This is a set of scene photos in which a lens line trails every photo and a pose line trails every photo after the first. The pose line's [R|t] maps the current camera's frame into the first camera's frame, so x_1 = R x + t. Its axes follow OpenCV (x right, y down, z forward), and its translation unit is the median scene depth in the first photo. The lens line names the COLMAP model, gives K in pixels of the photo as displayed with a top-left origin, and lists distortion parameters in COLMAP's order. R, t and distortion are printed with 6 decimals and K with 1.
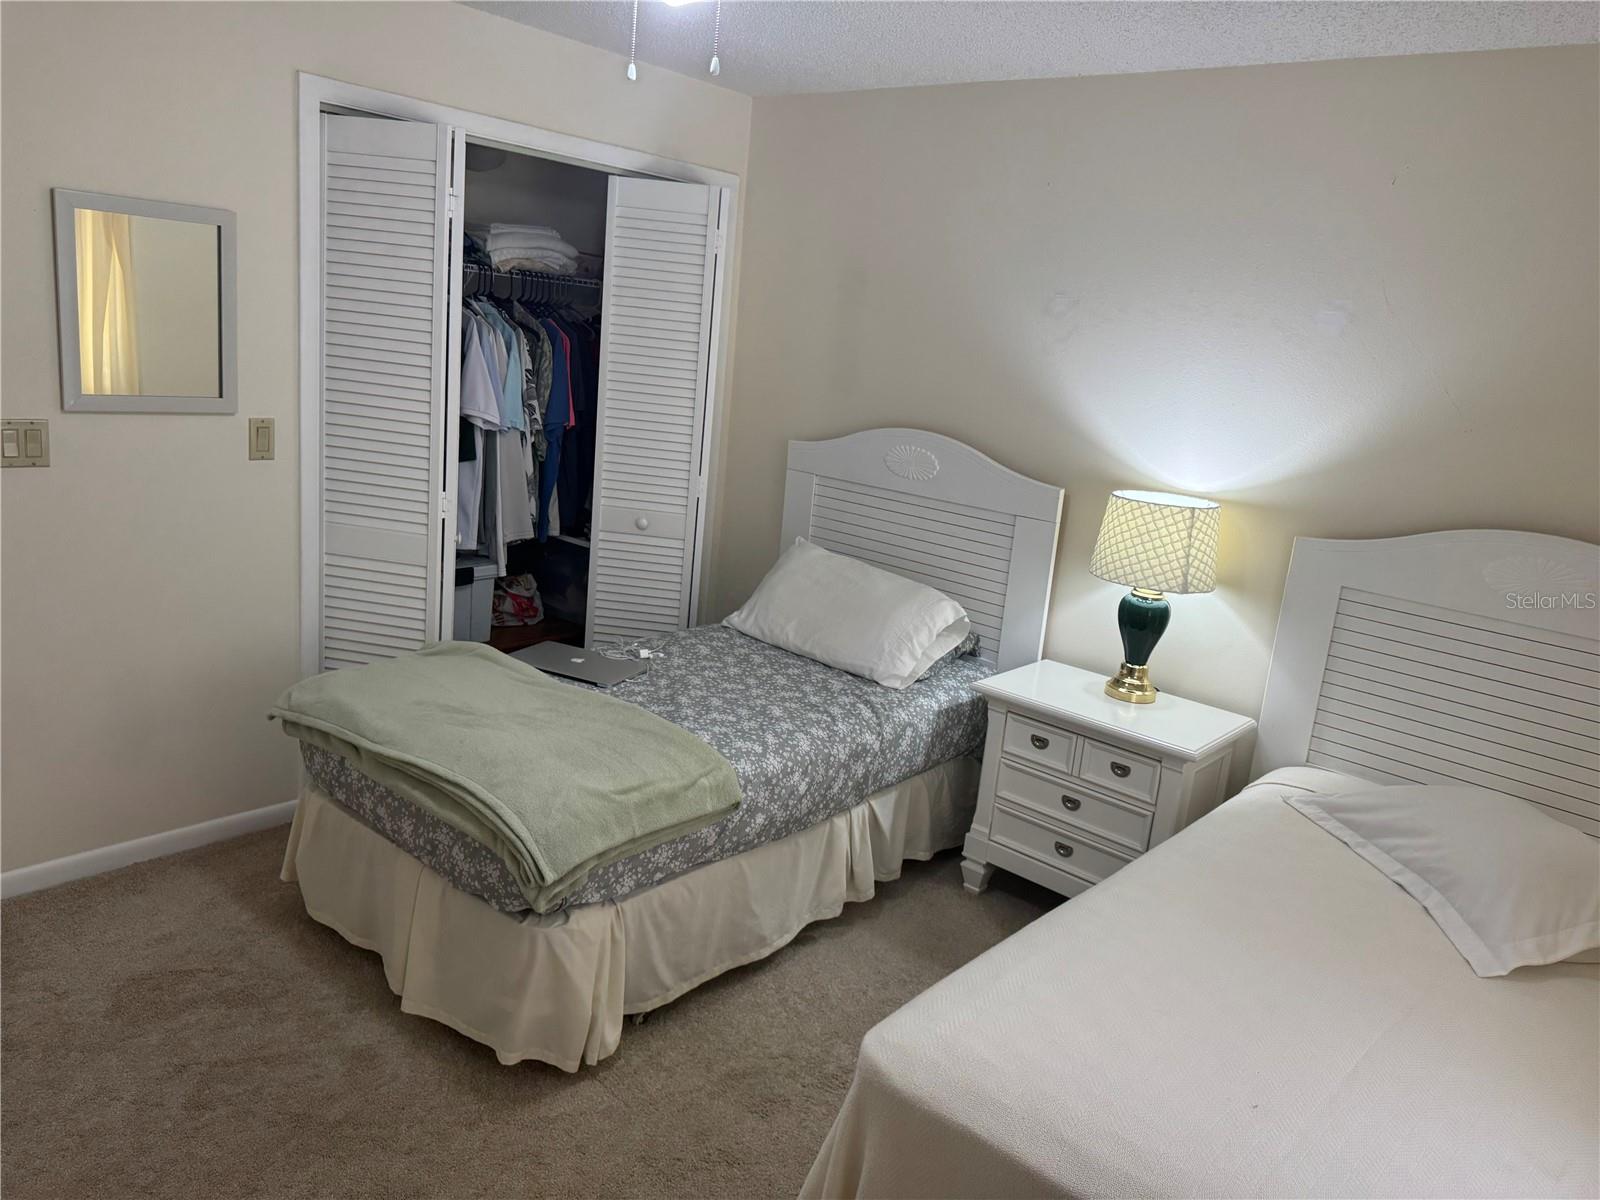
lens RADIAL K [[1128.8, 0, 800.0], [0, 1128.8, 600.0], [0, 0, 1]] dist [0.125245, -0.174229]
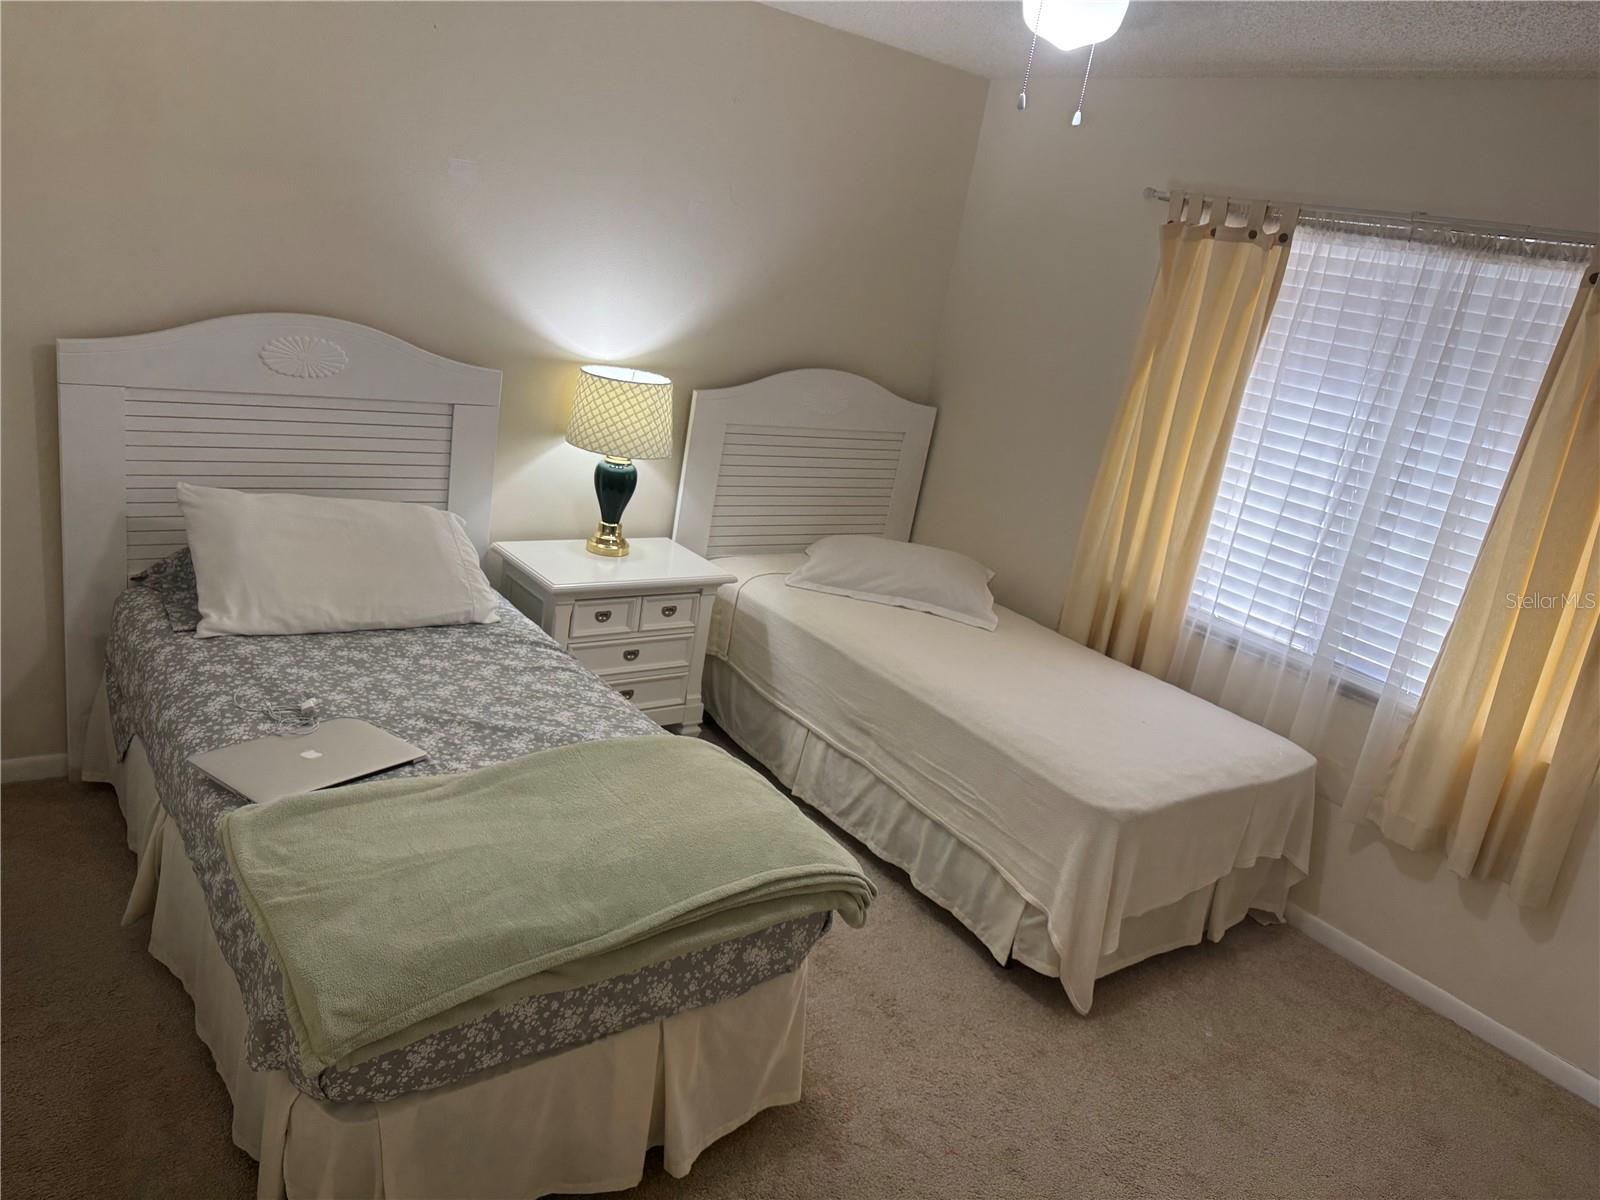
lens RADIAL K [[1128.8, 0, 800.0], [0, 1128.8, 600.0], [0, 0, 1]] dist [0.125245, -0.174229]
pose [[0.211199, -0.351776, 0.911948, -0.733909], [0.086640, 0.936058, 0.341011, -0.243670], [-0.973596, 0.006990, 0.228172, 0.563585]]
